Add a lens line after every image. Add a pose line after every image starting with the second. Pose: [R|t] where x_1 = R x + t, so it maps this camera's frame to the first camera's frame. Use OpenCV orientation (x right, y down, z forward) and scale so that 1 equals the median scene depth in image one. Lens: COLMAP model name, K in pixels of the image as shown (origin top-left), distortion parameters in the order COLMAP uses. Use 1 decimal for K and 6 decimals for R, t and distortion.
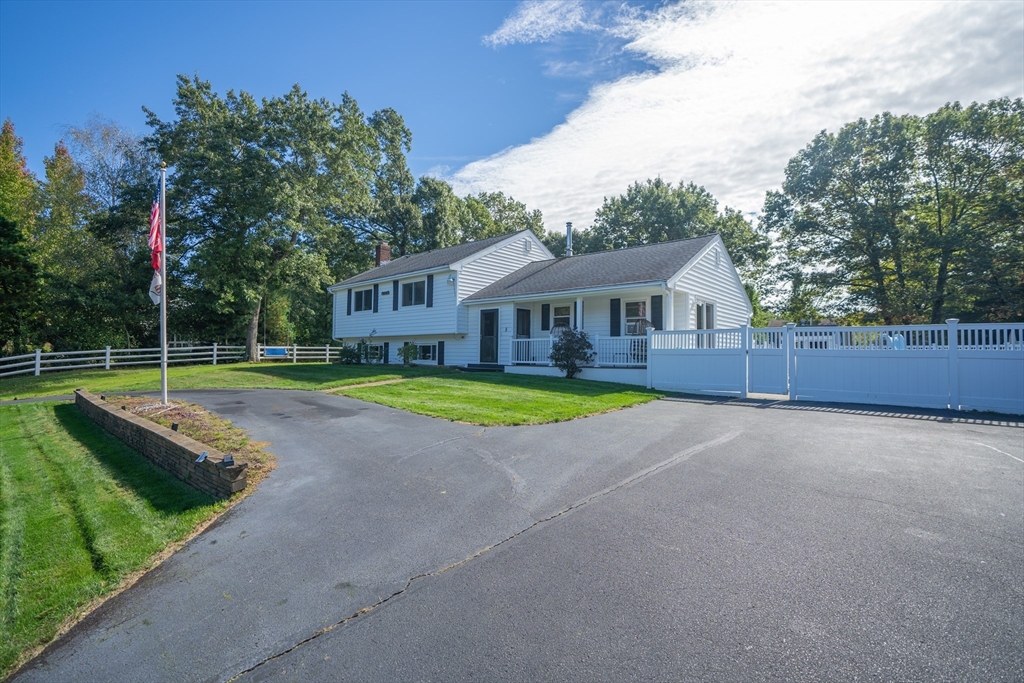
lens RADIAL K [[475.8, 0, 510.9], [0, 475.8, 336.5], [0, 0, 1]] dist [-0.066989, 0.026843]
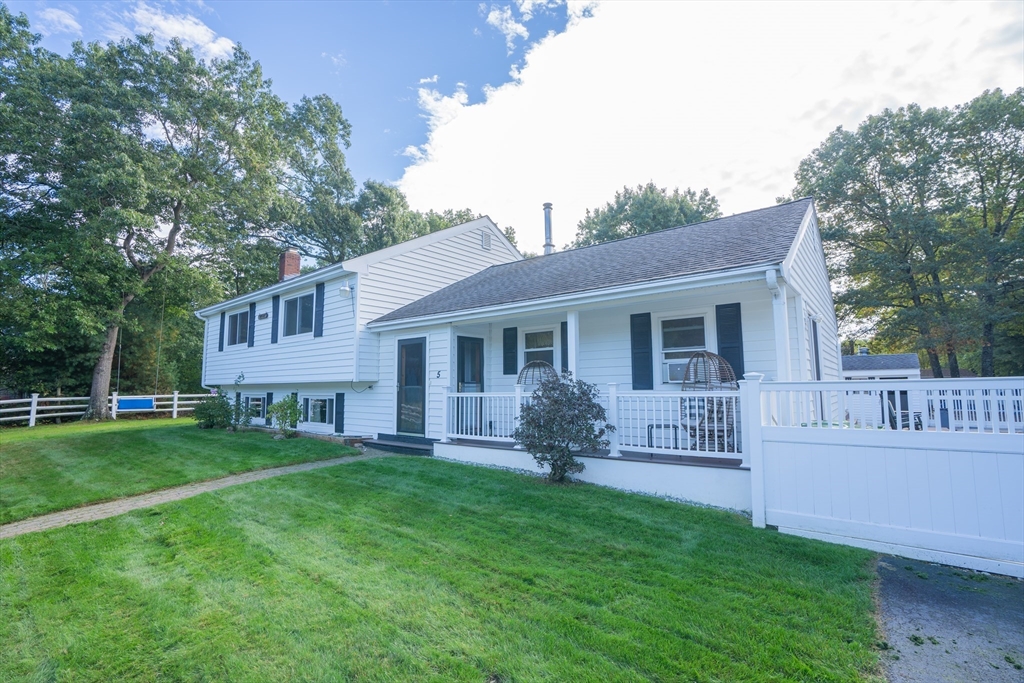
lens RADIAL K [[475.8, 0, 510.9], [0, 475.8, 336.5], [0, 0, 1]] dist [-0.066989, 0.026843]
pose [[0.998894, -0.013274, 0.045099, 0.032844], [0.016327, 0.997550, -0.068032, -0.013099], [-0.044086, 0.068693, 0.996663, 0.295017]]
